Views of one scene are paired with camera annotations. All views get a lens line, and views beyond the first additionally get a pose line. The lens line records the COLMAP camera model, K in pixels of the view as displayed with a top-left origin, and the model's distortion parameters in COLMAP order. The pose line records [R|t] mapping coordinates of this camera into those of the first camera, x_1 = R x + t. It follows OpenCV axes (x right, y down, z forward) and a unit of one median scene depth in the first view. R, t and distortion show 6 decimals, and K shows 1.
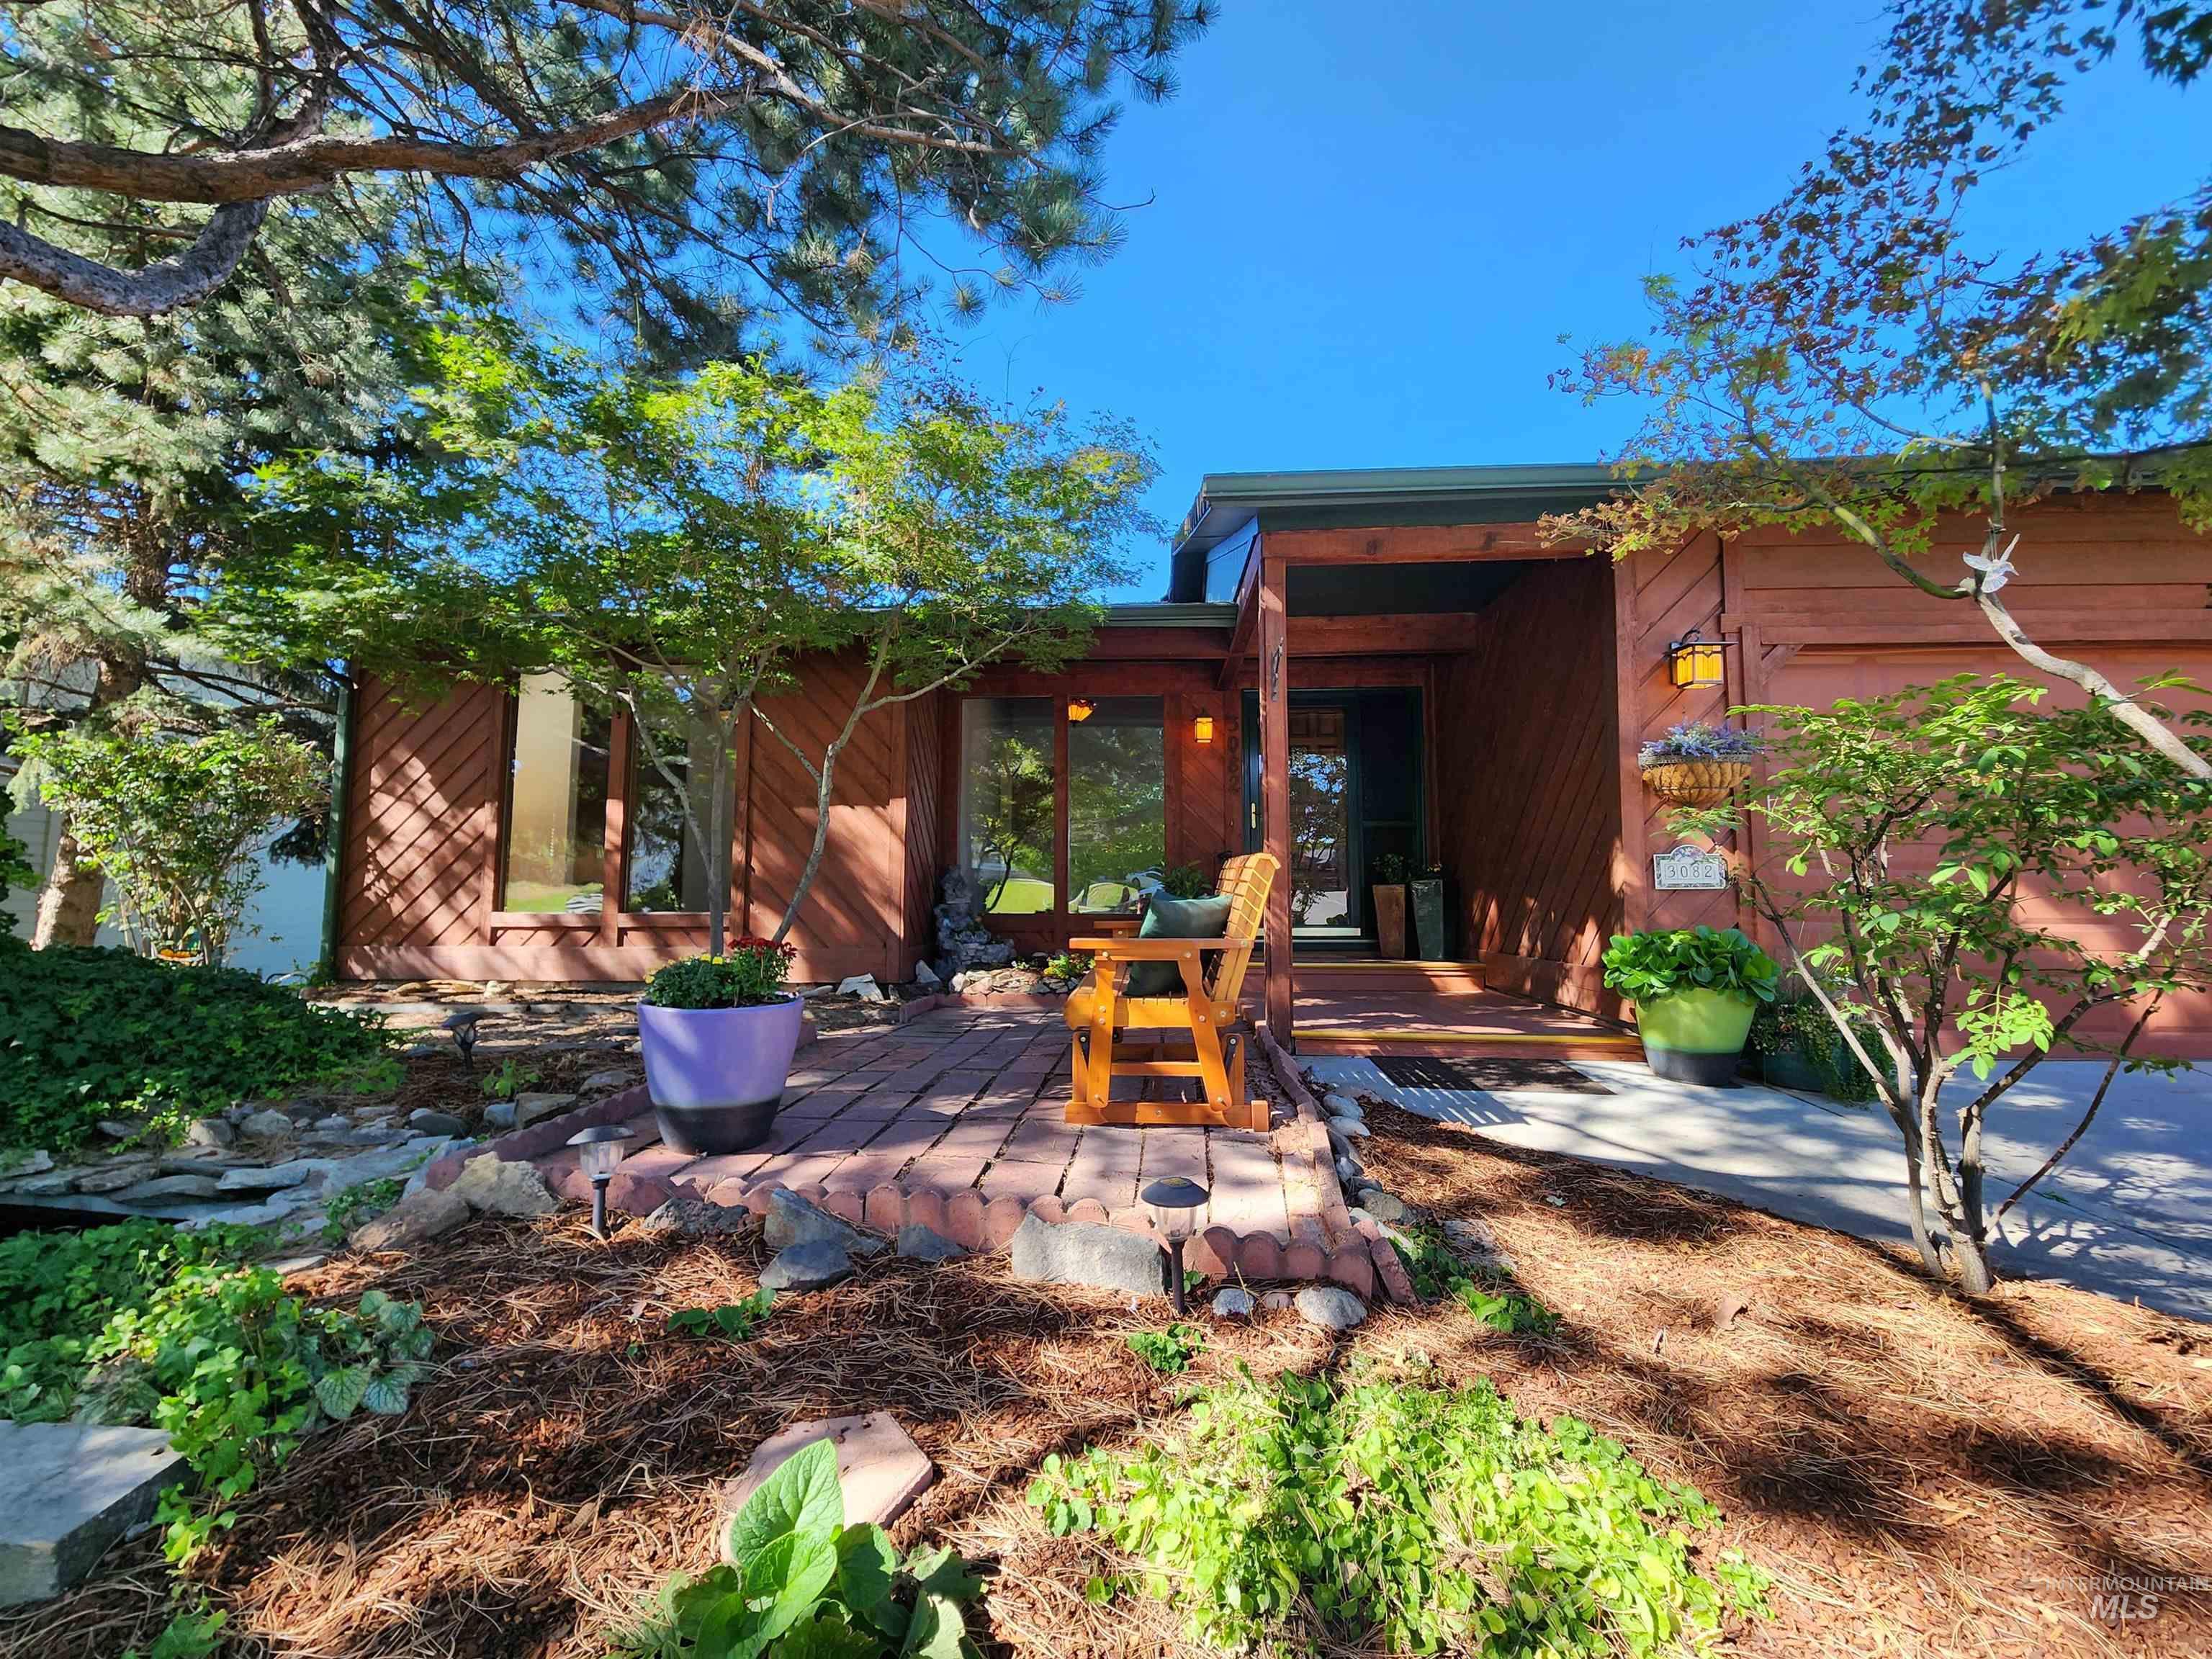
lens RADIAL K [[902.5, 0, 1091.3], [0, 902.5, 830.3], [0, 0, 1]] dist [0.004279, -0.001237]
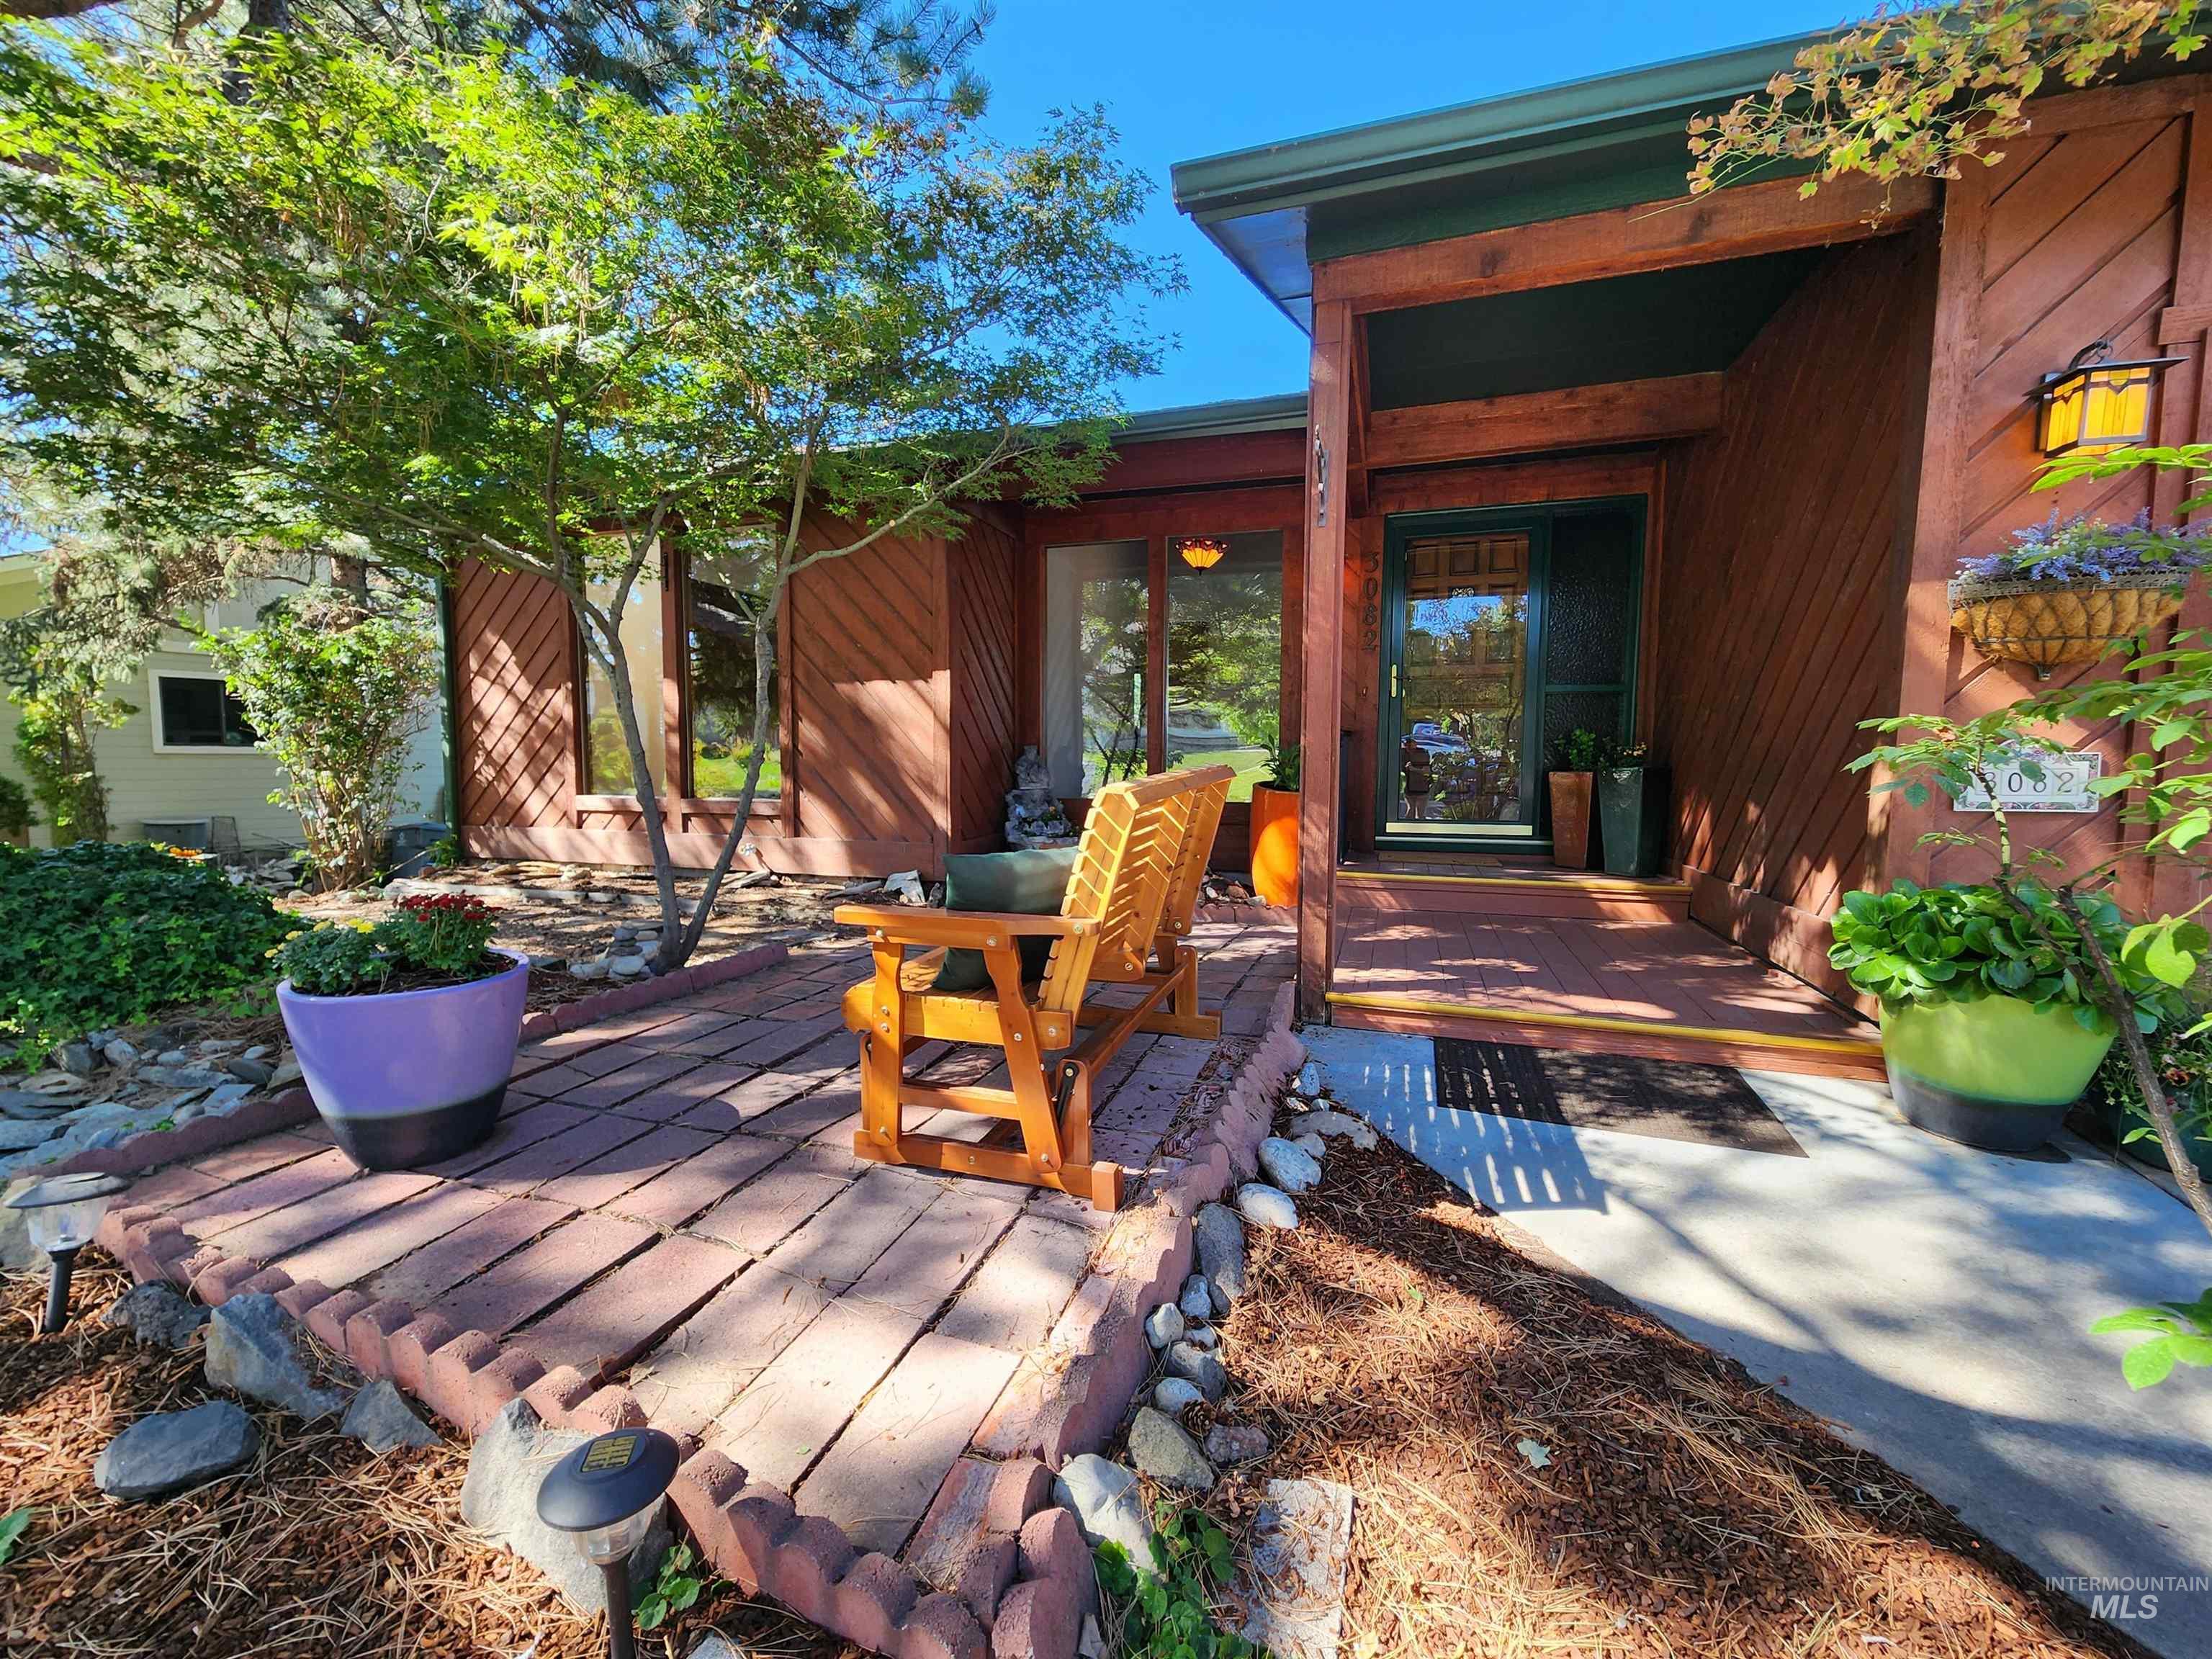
lens RADIAL K [[902.5, 0, 1090.3], [0, 902.5, 829.6], [0, 0, 1]] dist [0.004279, -0.001237]
pose [[0.965873, 0.022466, -0.258041, 0.189678], [0.018710, 0.987577, 0.156018, -0.023097], [0.258340, -0.155522, 0.953453, 0.230504]]
